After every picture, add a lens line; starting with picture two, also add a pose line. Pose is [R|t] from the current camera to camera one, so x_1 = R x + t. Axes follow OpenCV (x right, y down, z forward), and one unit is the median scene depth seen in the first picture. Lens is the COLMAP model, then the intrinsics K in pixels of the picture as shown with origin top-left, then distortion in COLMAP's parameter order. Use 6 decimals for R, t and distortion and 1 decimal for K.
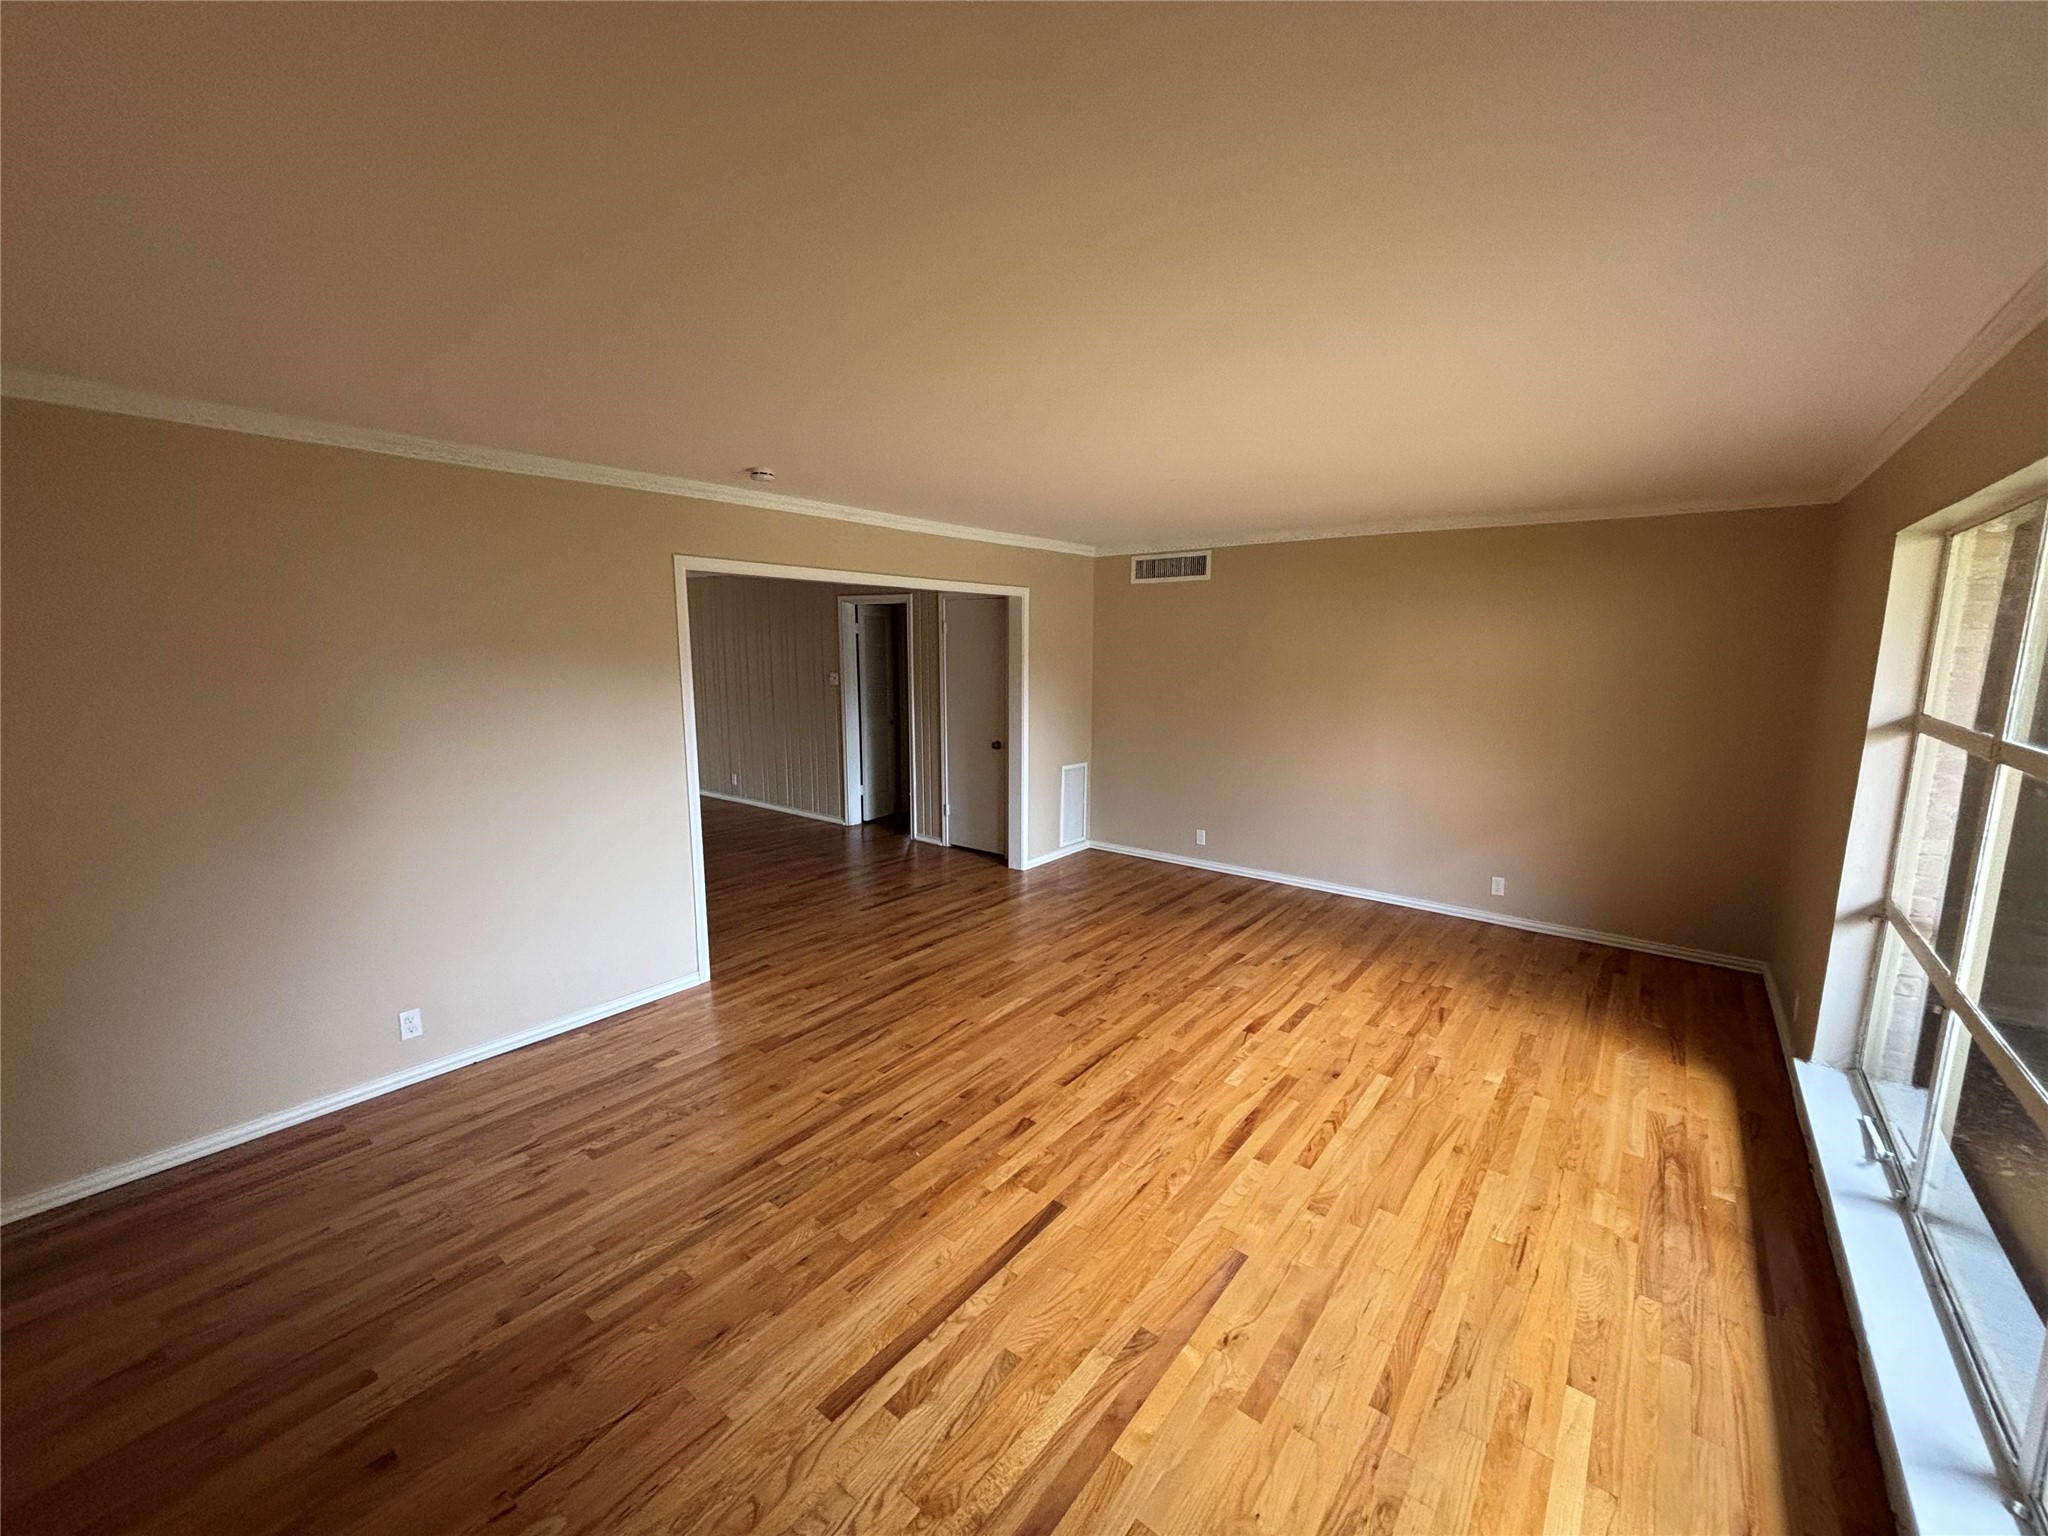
lens RADIAL K [[825.5, 0, 1018.0], [0, 825.5, 770.7], [0, 0, 1]] dist [0.000482, 0.000012]
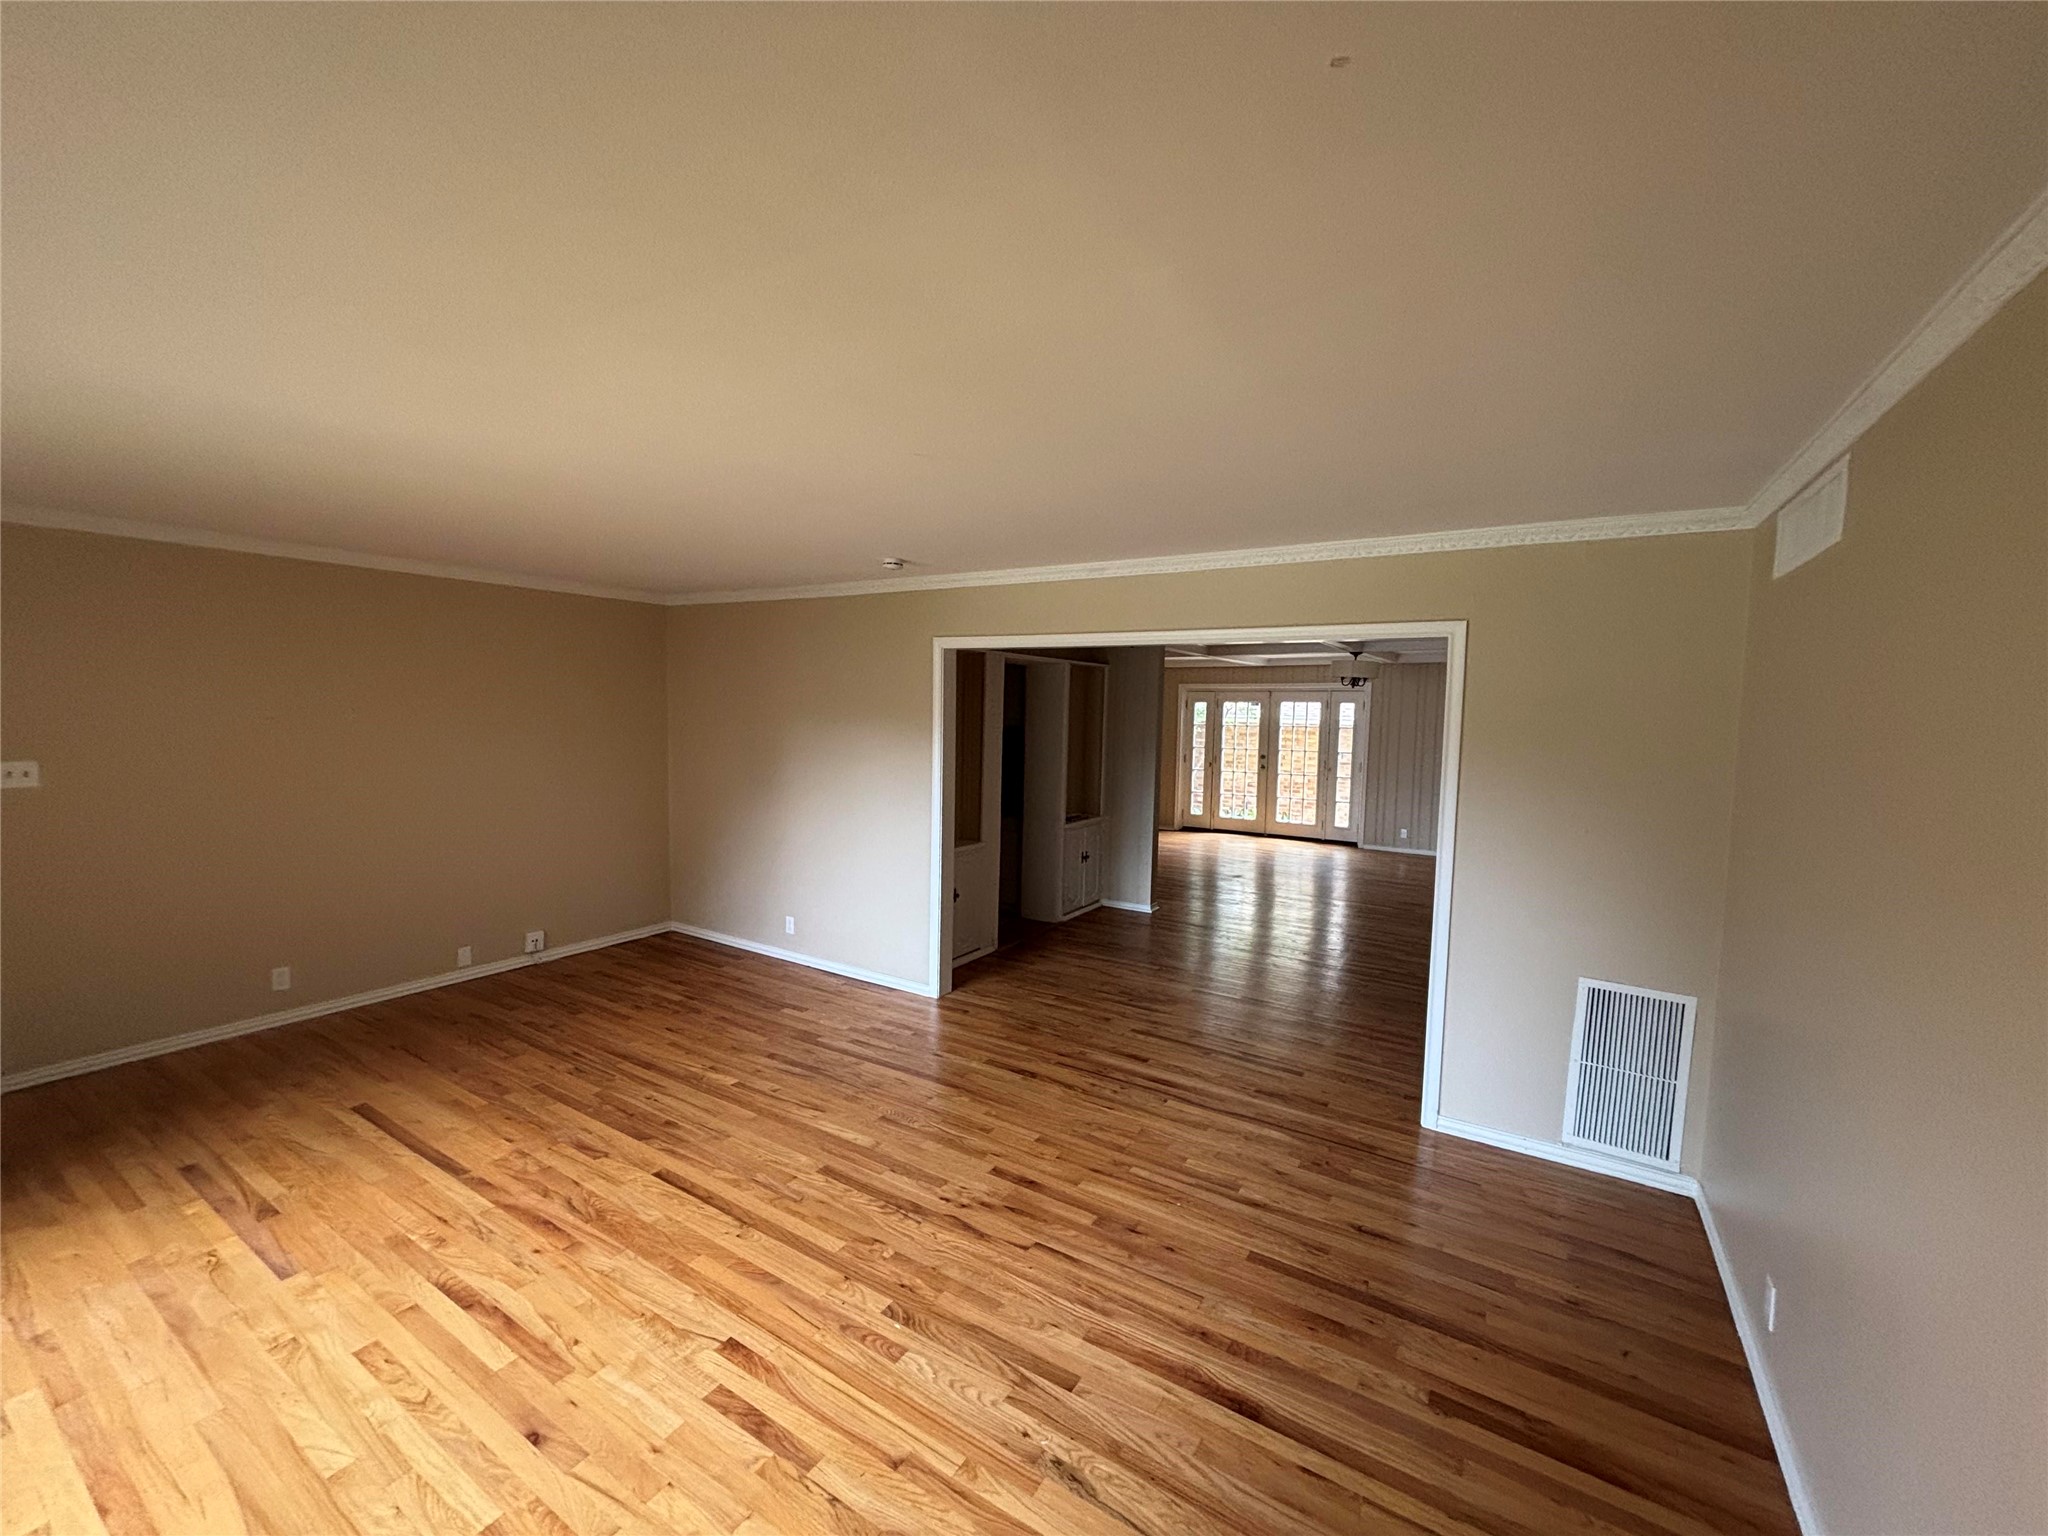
lens RADIAL K [[825.5, 0, 1018.0], [0, 825.5, 770.7], [0, 0, 1]] dist [0.000482, 0.000012]
pose [[0.109914, 0.086857, -0.990139, 0.841217], [-0.172919, 0.982654, 0.067005, -0.174490], [0.978784, 0.163849, 0.123027, 1.027846]]
